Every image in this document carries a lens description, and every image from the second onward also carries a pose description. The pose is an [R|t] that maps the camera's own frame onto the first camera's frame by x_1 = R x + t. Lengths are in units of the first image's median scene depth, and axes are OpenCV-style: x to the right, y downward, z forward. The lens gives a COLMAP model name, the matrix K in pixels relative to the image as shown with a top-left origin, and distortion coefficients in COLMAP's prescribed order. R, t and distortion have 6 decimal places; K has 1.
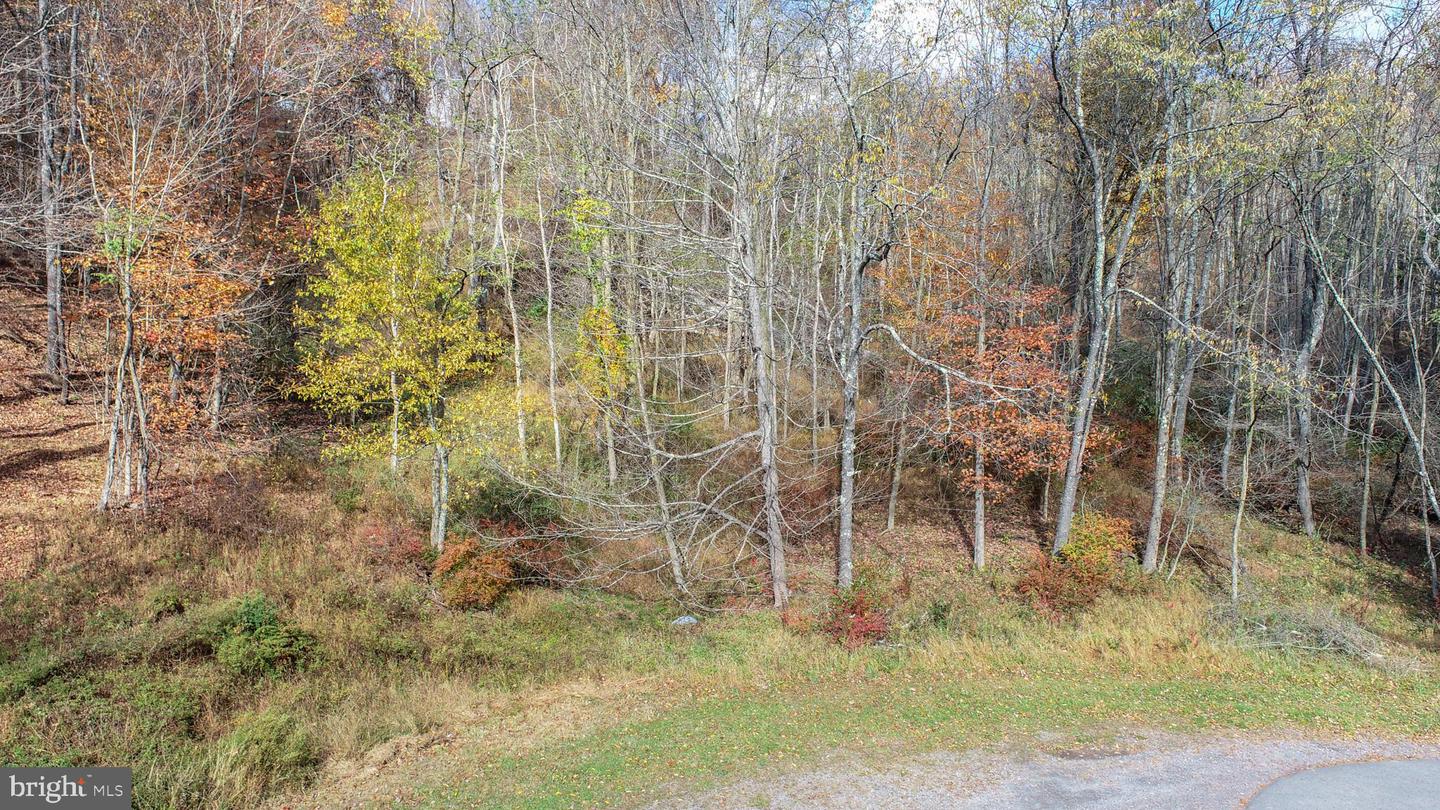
lens RADIAL K [[986.3, 0, 720.0], [0, 986.3, 405.0], [0, 0, 1]] dist [-0.013559, 0.007742]
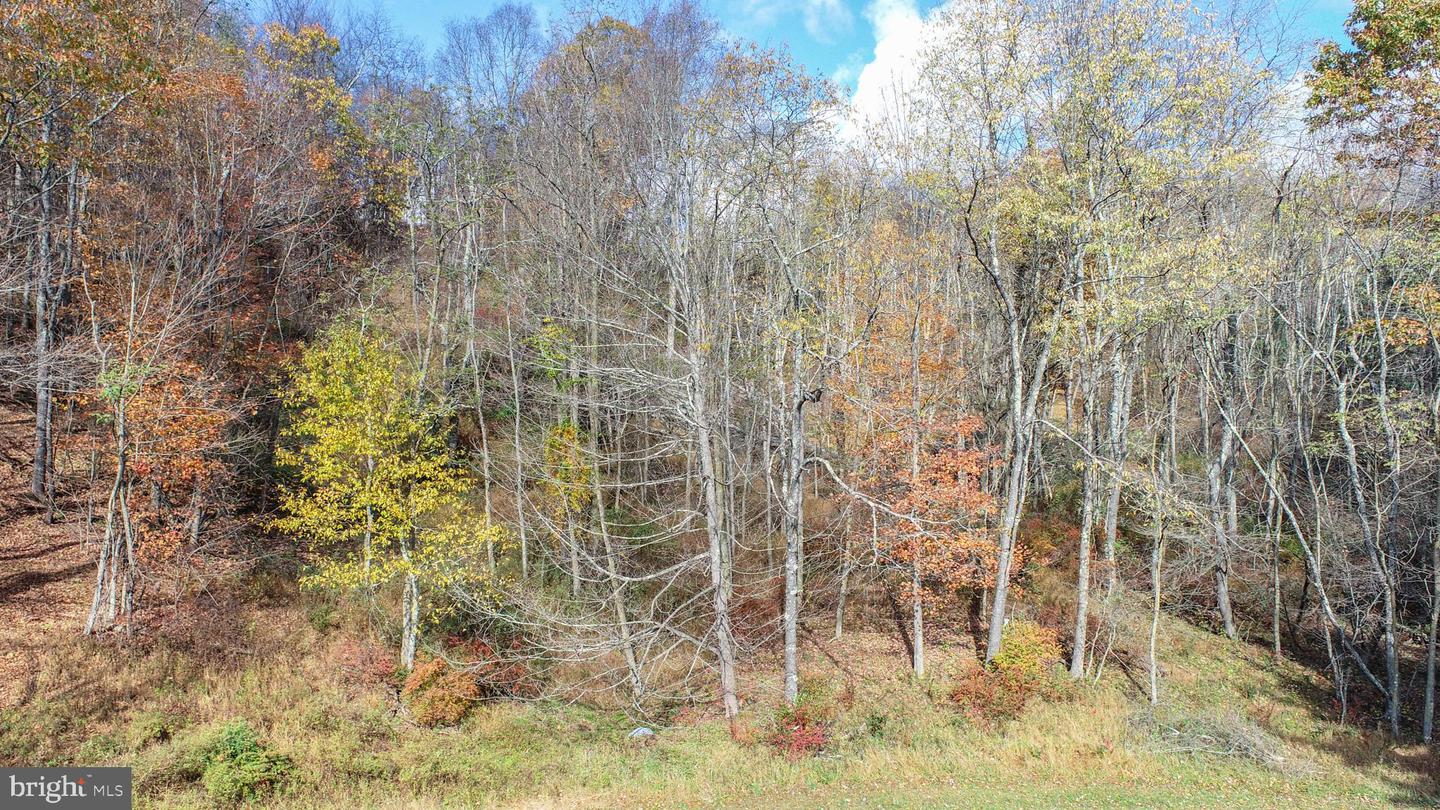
lens RADIAL K [[986.3, 0, 720.0], [0, 986.3, 405.0], [0, 0, 1]] dist [-0.013559, 0.007742]
pose [[0.999617, -0.005599, 0.027118, 0.023600], [0.007744, 0.996791, -0.079675, -0.049666], [-0.026585, 0.079855, 0.996452, -0.091308]]
